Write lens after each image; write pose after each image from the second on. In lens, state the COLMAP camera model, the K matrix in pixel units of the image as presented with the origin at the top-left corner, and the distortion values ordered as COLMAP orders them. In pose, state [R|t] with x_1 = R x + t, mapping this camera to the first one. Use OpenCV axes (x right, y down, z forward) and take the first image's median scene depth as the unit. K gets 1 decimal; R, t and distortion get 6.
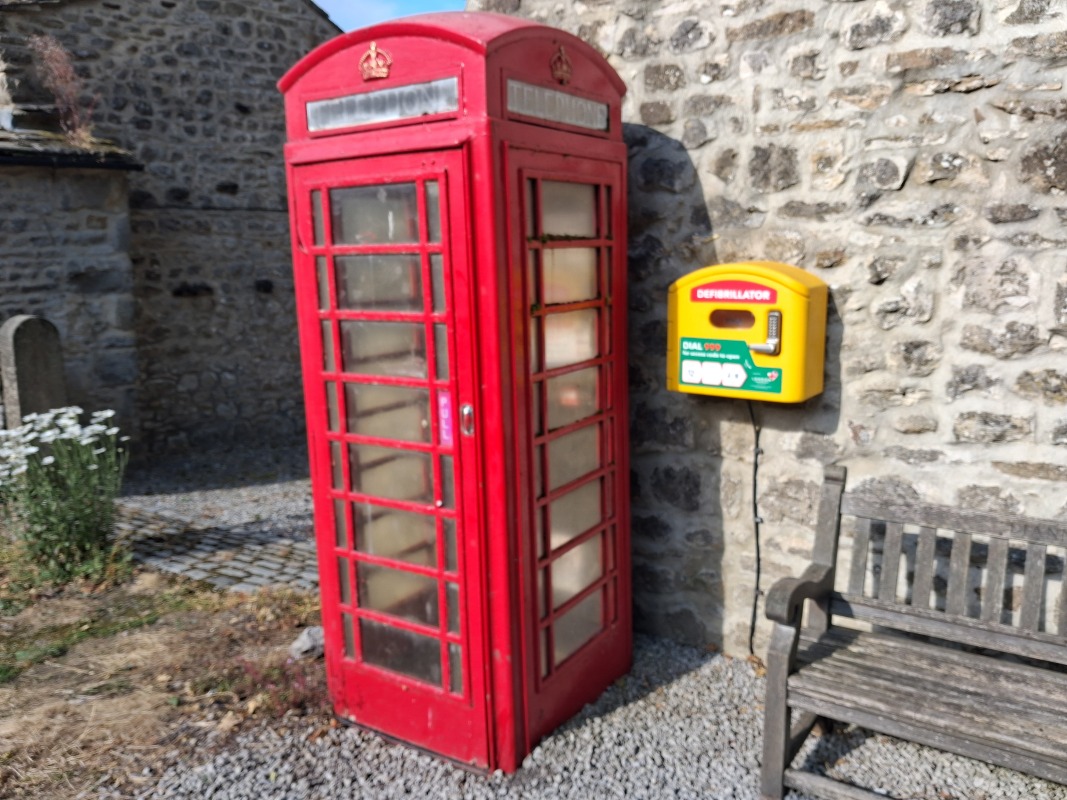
lens RADIAL K [[841.1, 0, 556.9], [0, 841.1, 396.0], [0, 0, 1]] dist [-0.001629, -0.007070]
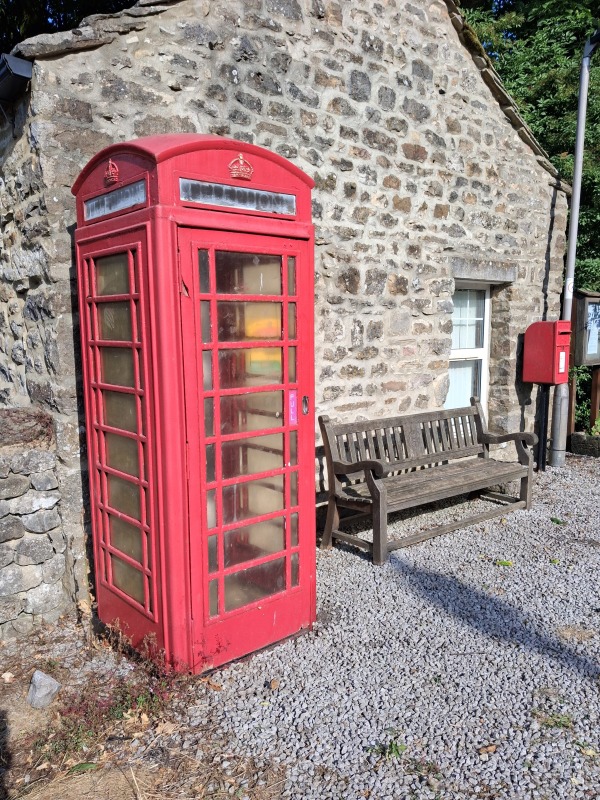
lens RADIAL K [[631.5, 0, 286.1], [0, 631.5, 416.8], [0, 0, 1]] dist [0.011560, -0.014441]
pose [[0.300739, -0.115987, 0.946627, -1.076271], [0.173914, 0.982604, 0.065143, -0.030154], [-0.937715, 0.145041, 0.315679, 0.550913]]
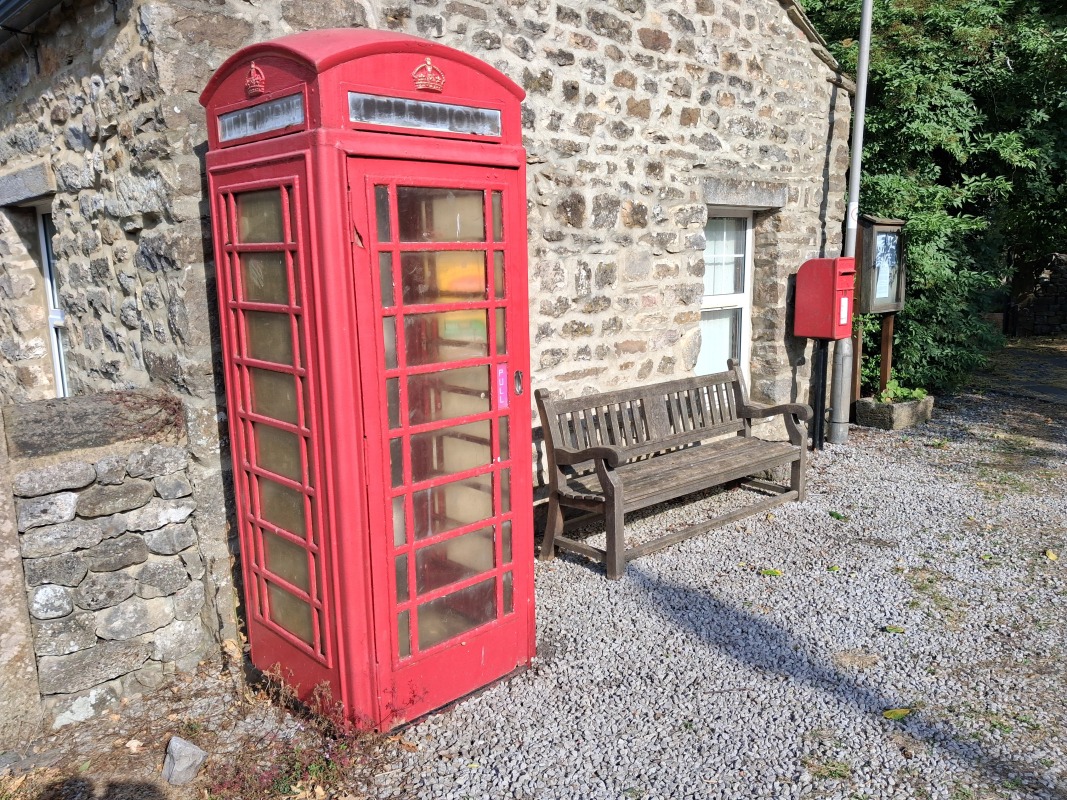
lens RADIAL K [[842.2, 0, 550.2], [0, 842.2, 404.6], [0, 0, 1]] dist [0.011560, -0.014441]
pose [[0.230137, -0.155749, 0.960614, -1.108416], [0.183289, 0.976381, 0.114394, -0.064025], [-0.955742, 0.149744, 0.253248, 0.538794]]
